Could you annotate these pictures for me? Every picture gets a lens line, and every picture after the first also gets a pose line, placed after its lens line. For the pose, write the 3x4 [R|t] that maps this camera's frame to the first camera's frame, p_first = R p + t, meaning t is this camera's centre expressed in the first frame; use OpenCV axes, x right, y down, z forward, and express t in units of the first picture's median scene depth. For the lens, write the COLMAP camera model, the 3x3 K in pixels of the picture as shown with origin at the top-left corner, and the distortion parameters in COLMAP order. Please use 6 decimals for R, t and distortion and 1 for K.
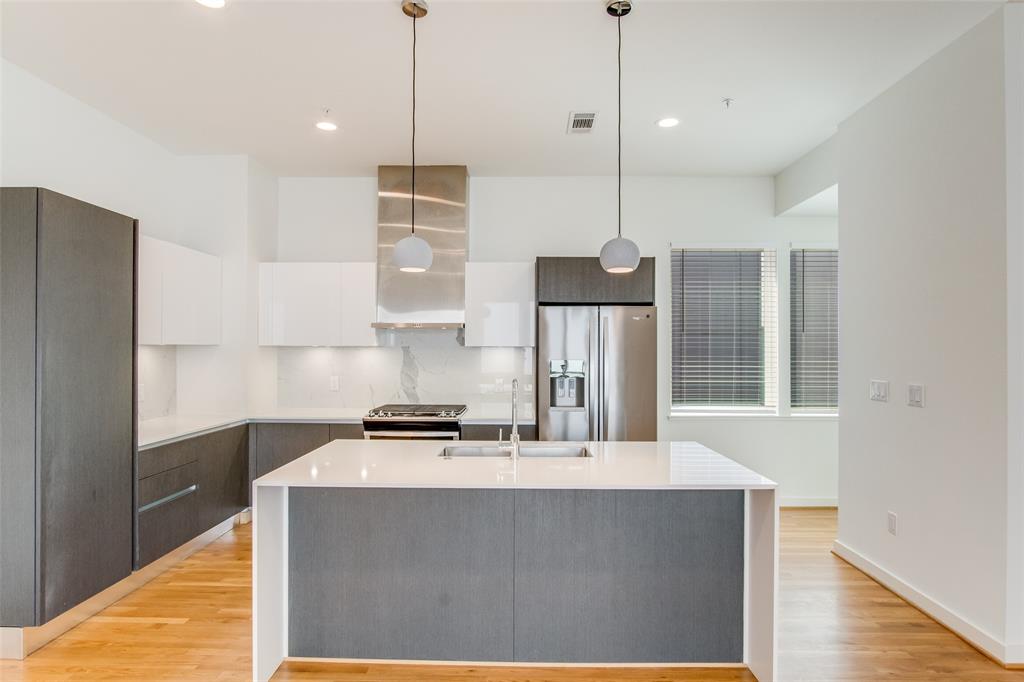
lens RADIAL K [[548.3, 0, 513.8], [0, 548.3, 346.9], [0, 0, 1]] dist [-0.011864, 0.001497]
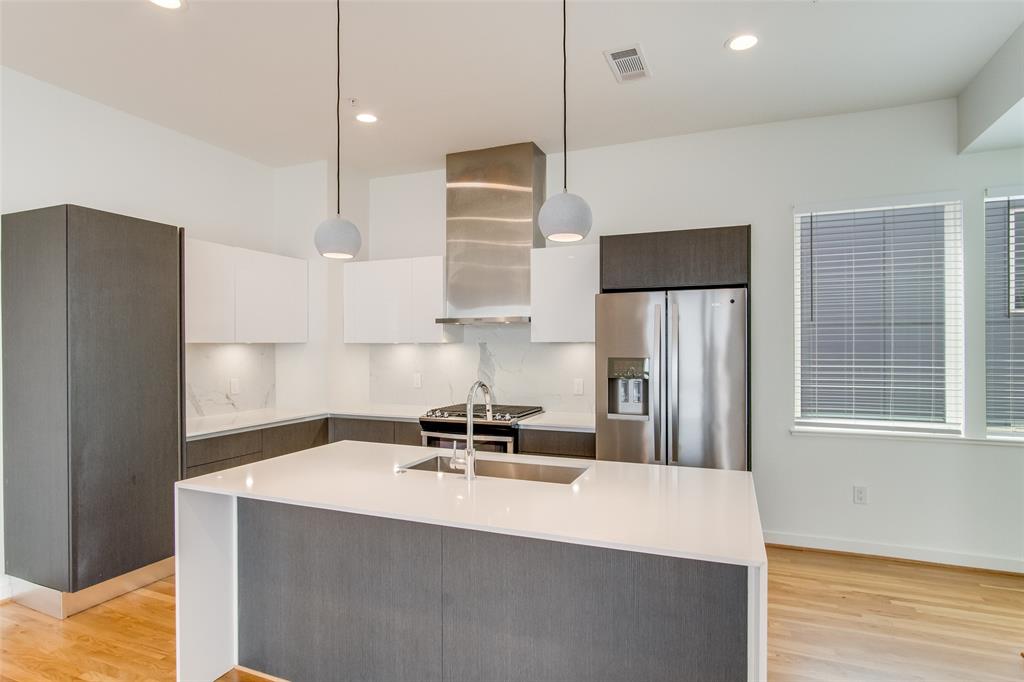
lens RADIAL K [[548.3, 0, 513.8], [0, 548.3, 346.9], [0, 0, 1]] dist [-0.011864, 0.001497]
pose [[0.932494, -0.004677, -0.361156, 0.223779], [0.007034, 0.999962, 0.005211, 0.001709], [0.361118, -0.007399, 0.932491, 0.159643]]
